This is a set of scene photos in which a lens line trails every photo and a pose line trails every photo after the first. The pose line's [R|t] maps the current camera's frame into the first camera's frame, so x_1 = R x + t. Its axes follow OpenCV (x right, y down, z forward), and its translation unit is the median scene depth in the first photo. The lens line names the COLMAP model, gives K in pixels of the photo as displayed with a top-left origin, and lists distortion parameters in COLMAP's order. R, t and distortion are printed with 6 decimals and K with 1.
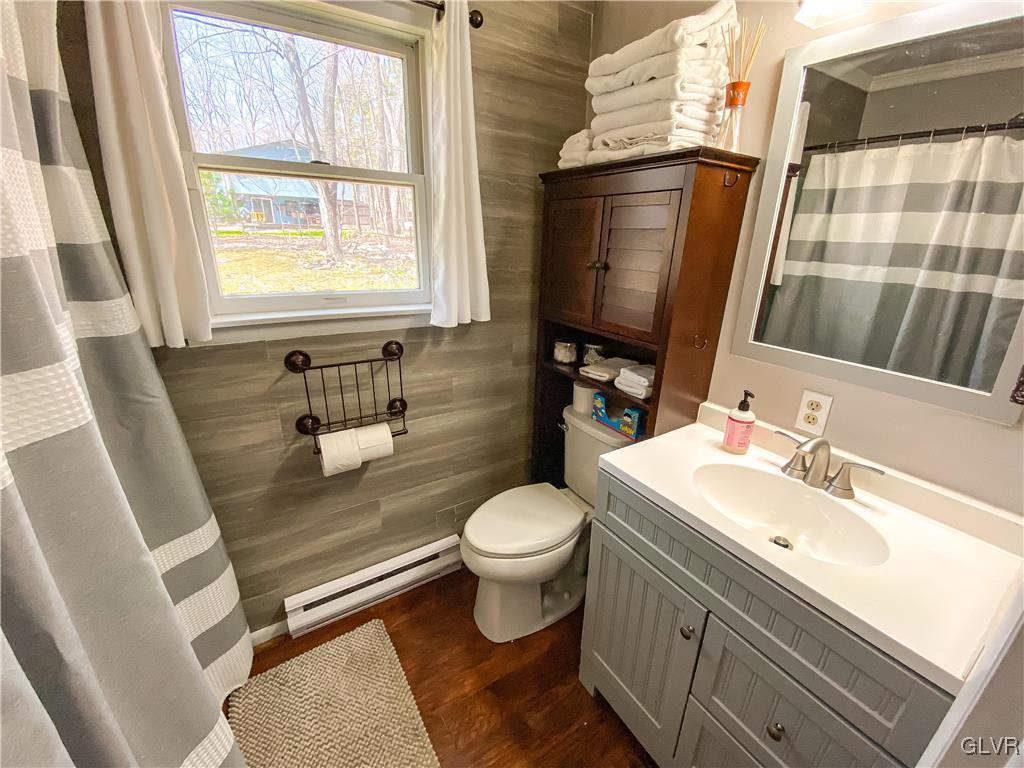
lens RADIAL K [[415.2, 0, 512.0], [0, 415.2, 384.0], [0, 0, 1]] dist [0.018220, -0.020351]
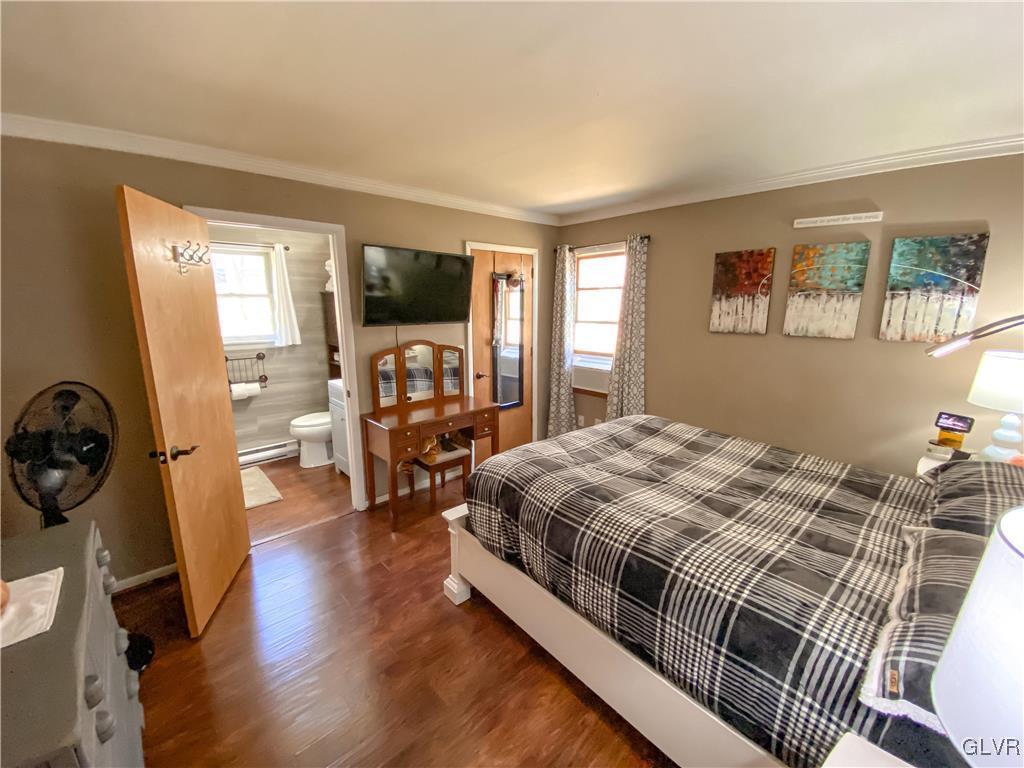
lens RADIAL K [[415.2, 0, 512.0], [0, 415.2, 384.0], [0, 0, 1]] dist [0.018220, -0.020351]
pose [[0.983208, -0.053871, 0.174357, 0.800357], [0.077342, 0.988393, -0.130753, 0.553663], [-0.165290, 0.142043, 0.975963, -1.802537]]
